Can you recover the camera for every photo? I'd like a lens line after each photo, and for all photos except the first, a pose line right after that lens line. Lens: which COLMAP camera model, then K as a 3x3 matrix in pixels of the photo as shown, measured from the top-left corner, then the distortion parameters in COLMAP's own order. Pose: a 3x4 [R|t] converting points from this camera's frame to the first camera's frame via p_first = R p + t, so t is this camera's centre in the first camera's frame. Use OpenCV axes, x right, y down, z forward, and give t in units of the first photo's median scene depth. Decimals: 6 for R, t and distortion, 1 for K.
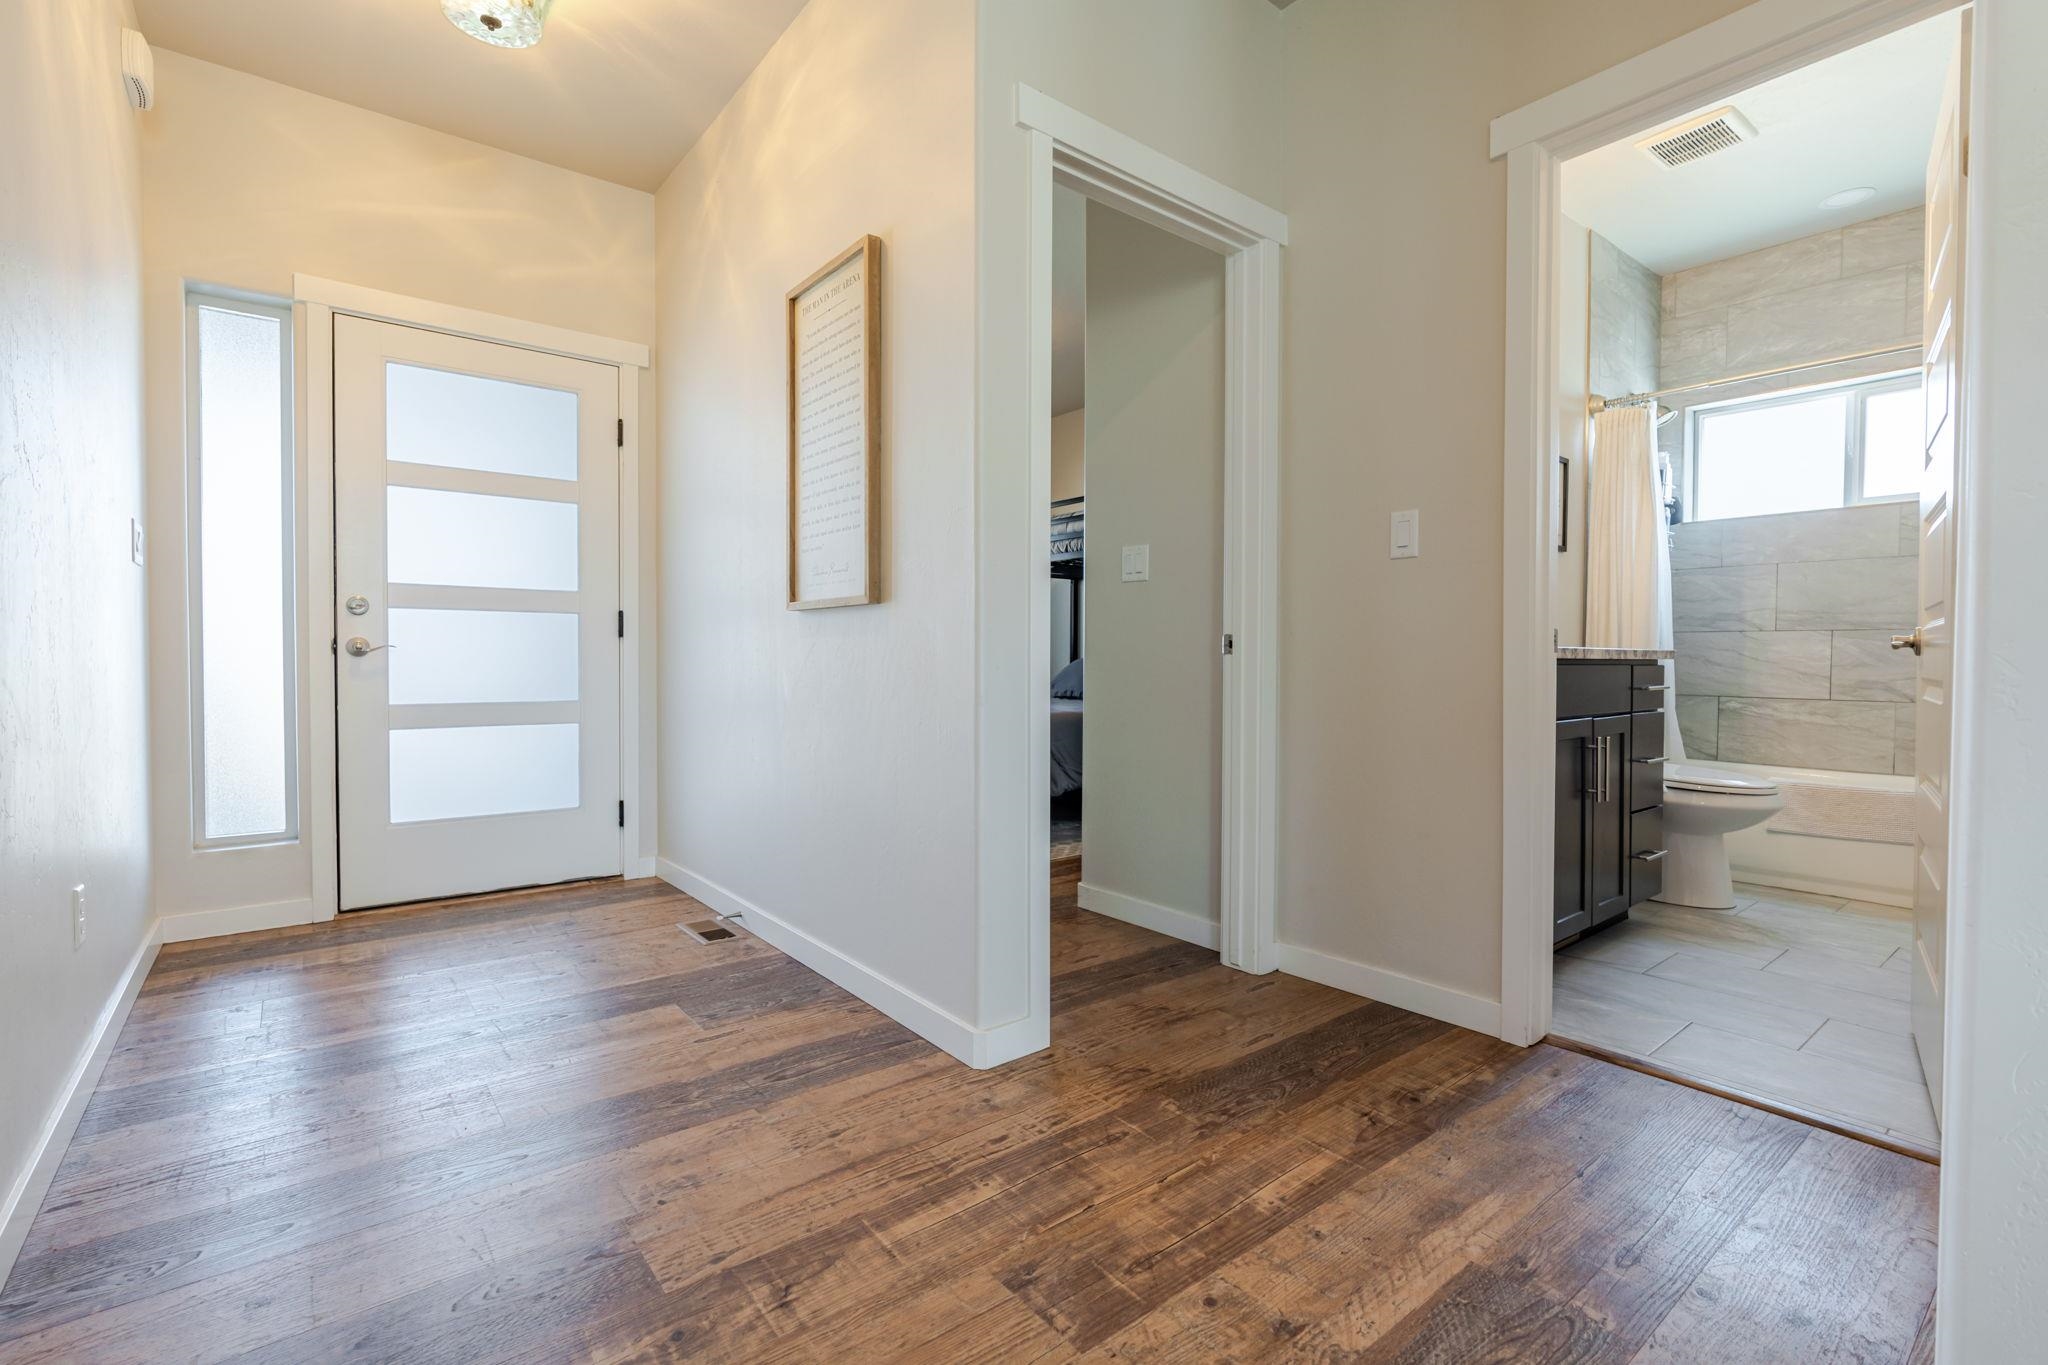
lens RADIAL K [[936.4, 0, 1021.8], [0, 936.4, 679.5], [0, 0, 1]] dist [-0.003738, 0.001622]
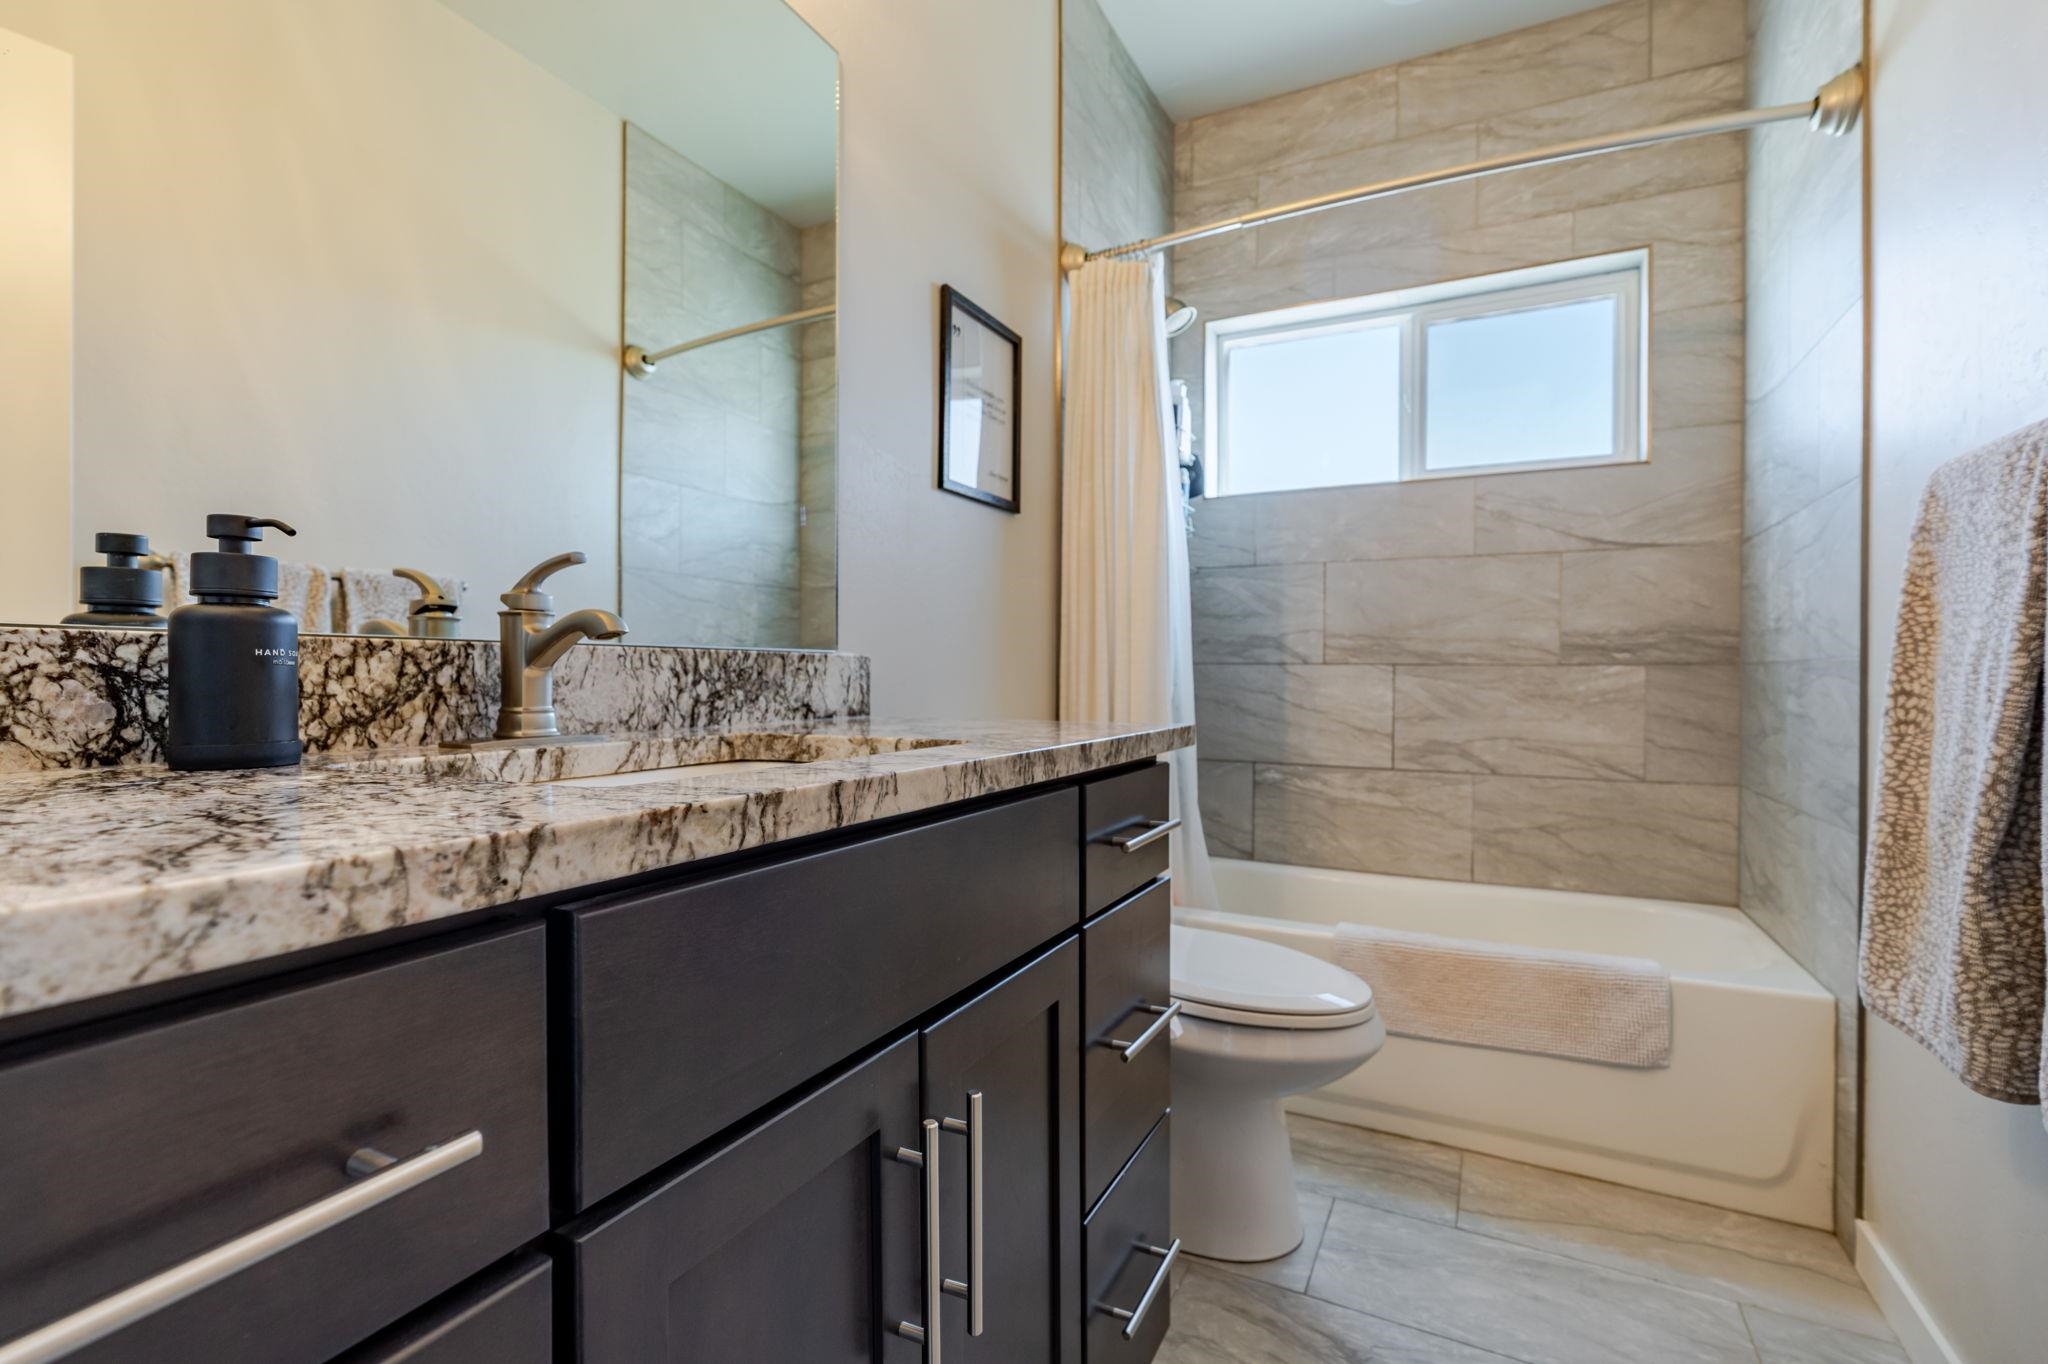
lens RADIAL K [[936.4, 0, 1027.9], [0, 936.4, 679.2], [0, 0, 1]] dist [-0.003738, 0.001622]
pose [[0.909683, -0.001306, 0.415302, 0.345259], [0.009085, 0.999818, -0.016756, -0.032634], [-0.415204, 0.019015, 0.909529, 0.490738]]
